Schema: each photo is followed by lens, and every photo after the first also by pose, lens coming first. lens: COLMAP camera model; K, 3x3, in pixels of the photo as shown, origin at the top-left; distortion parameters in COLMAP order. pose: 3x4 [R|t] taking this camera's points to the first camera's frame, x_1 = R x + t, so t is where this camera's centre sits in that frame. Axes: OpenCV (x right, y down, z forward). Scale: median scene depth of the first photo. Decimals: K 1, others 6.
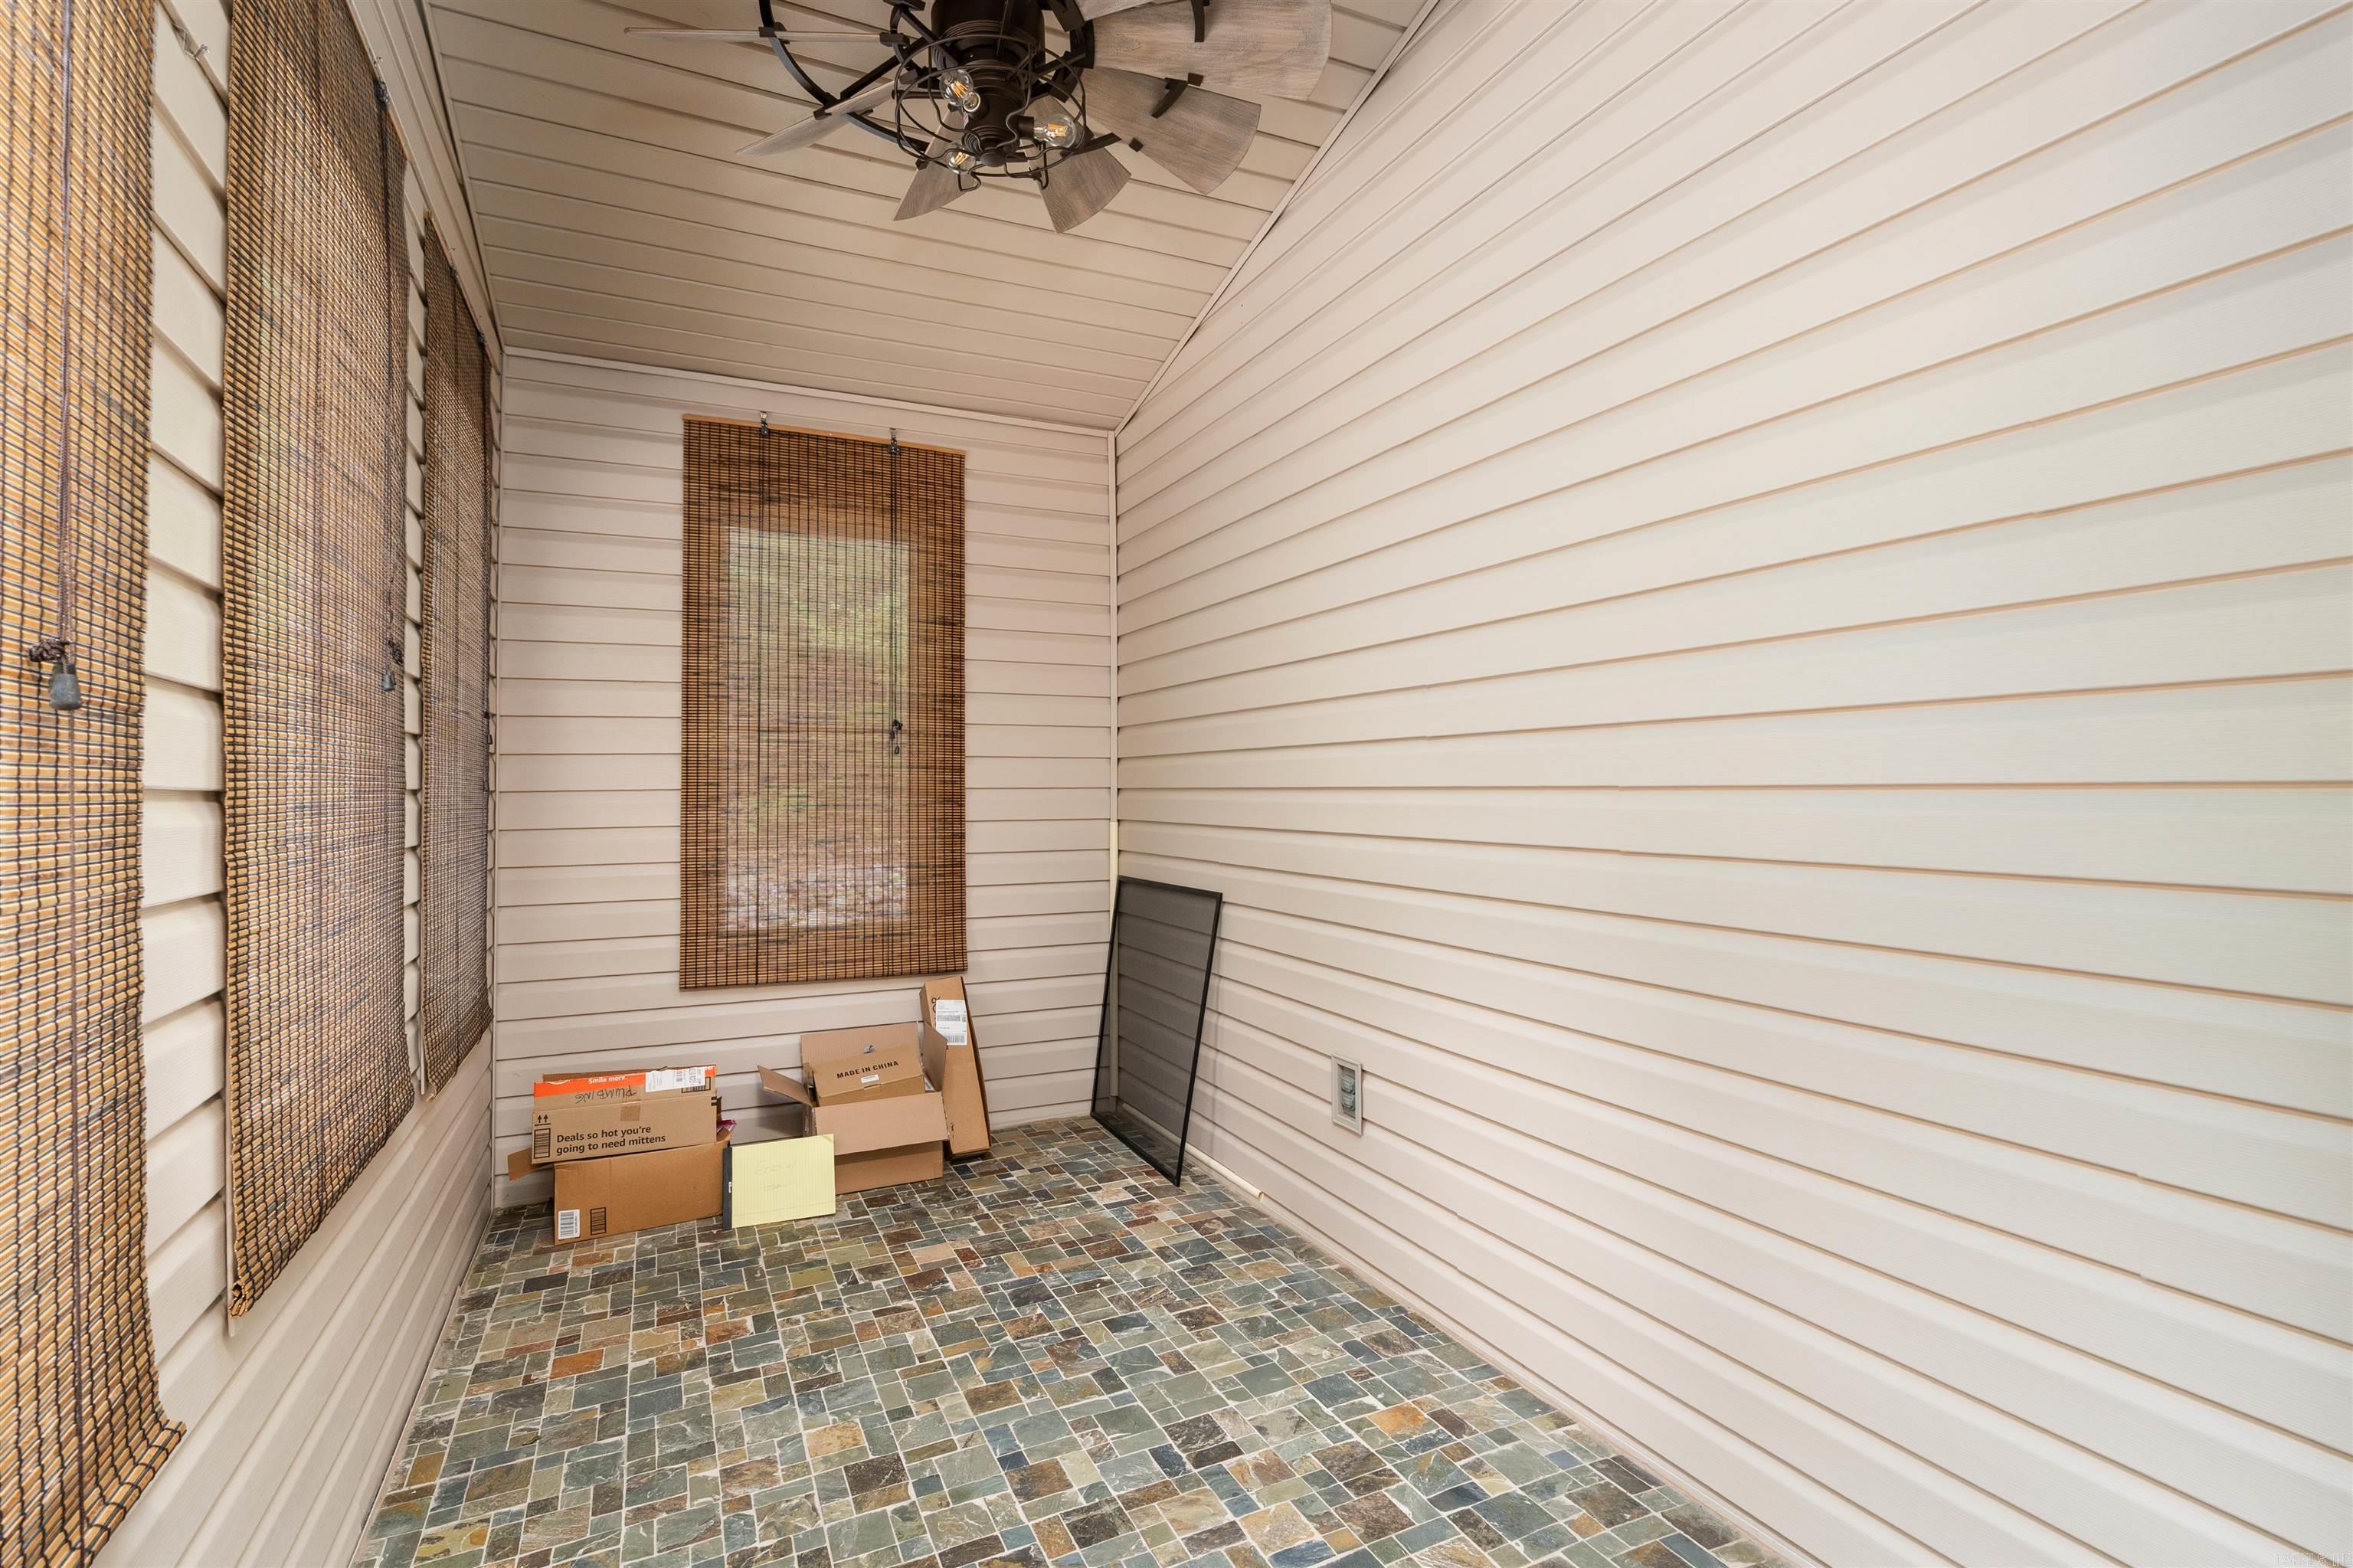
lens RADIAL K [[1077.7, 0, 1171.3], [0, 1077.7, 777.5], [0, 0, 1]] dist [-0.008126, -0.000051]
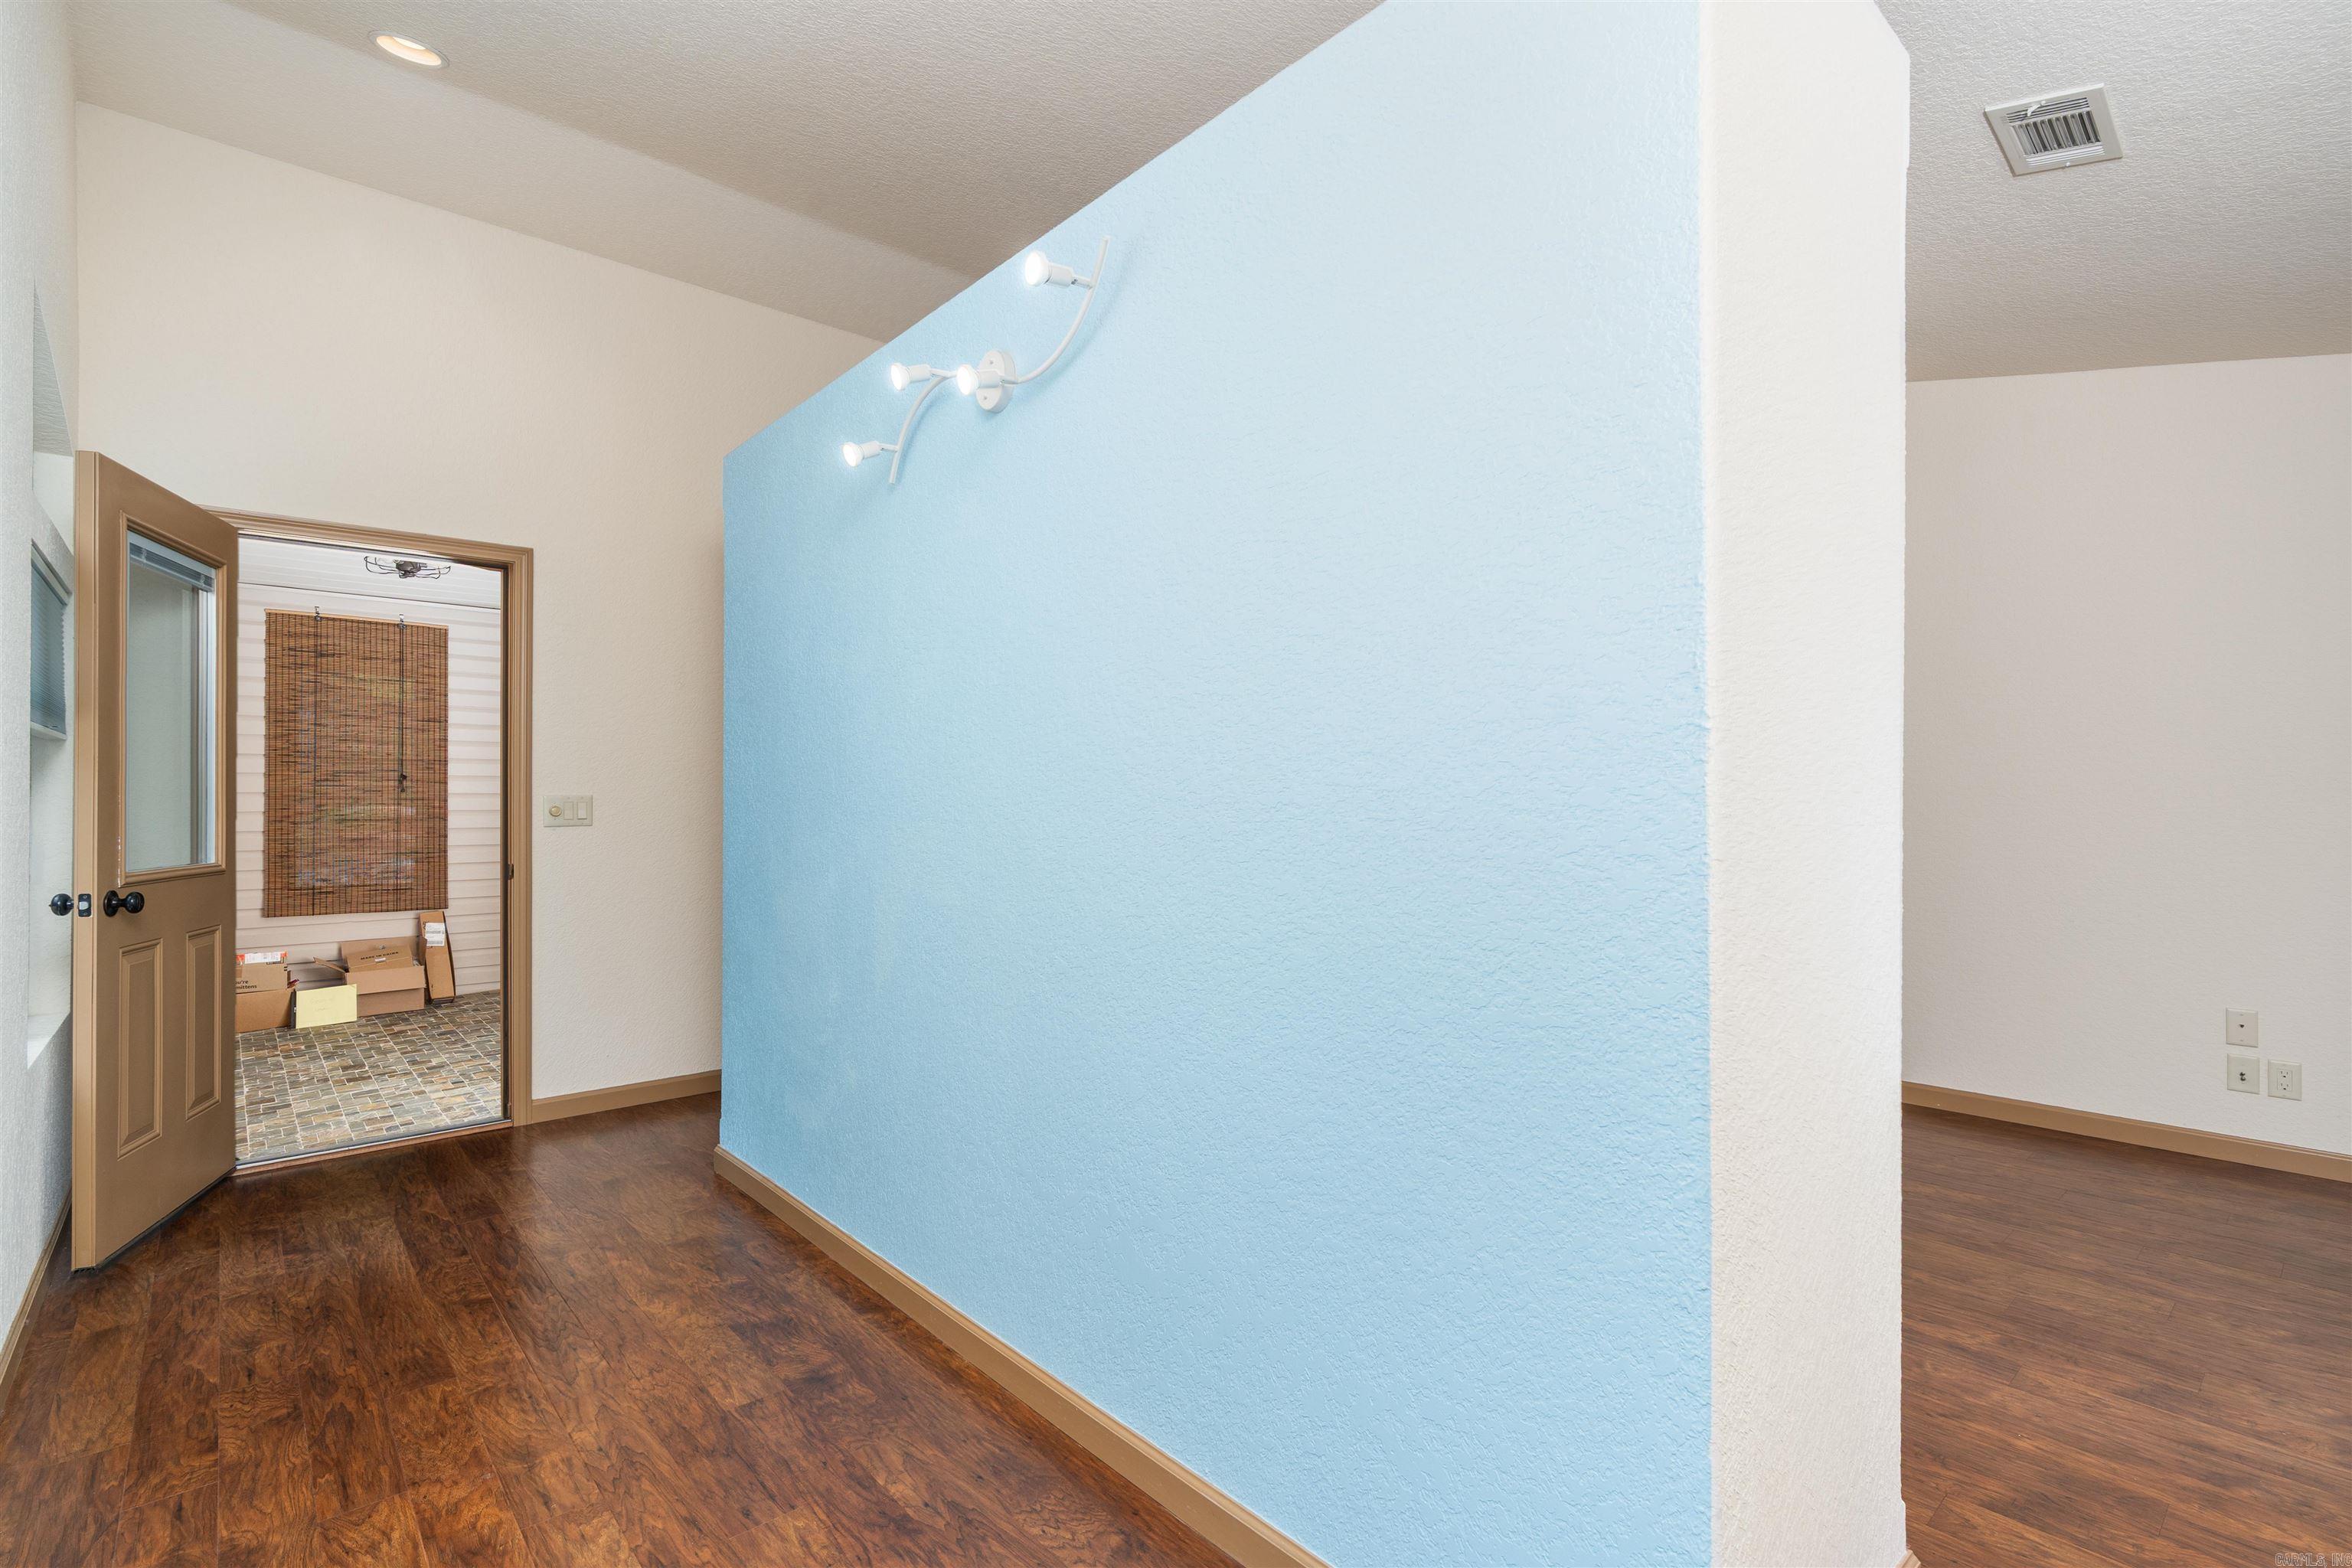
lens RADIAL K [[1077.2, 0, 1178.3], [0, 1077.2, 799.1], [0, 0, 1]] dist [-0.008126, -0.000051]
pose [[0.954586, 0.001056, 0.297932, 0.501546], [-0.000810, 0.999999, -0.000949, -0.009554], [-0.297933, 0.000665, 0.954587, -1.237642]]
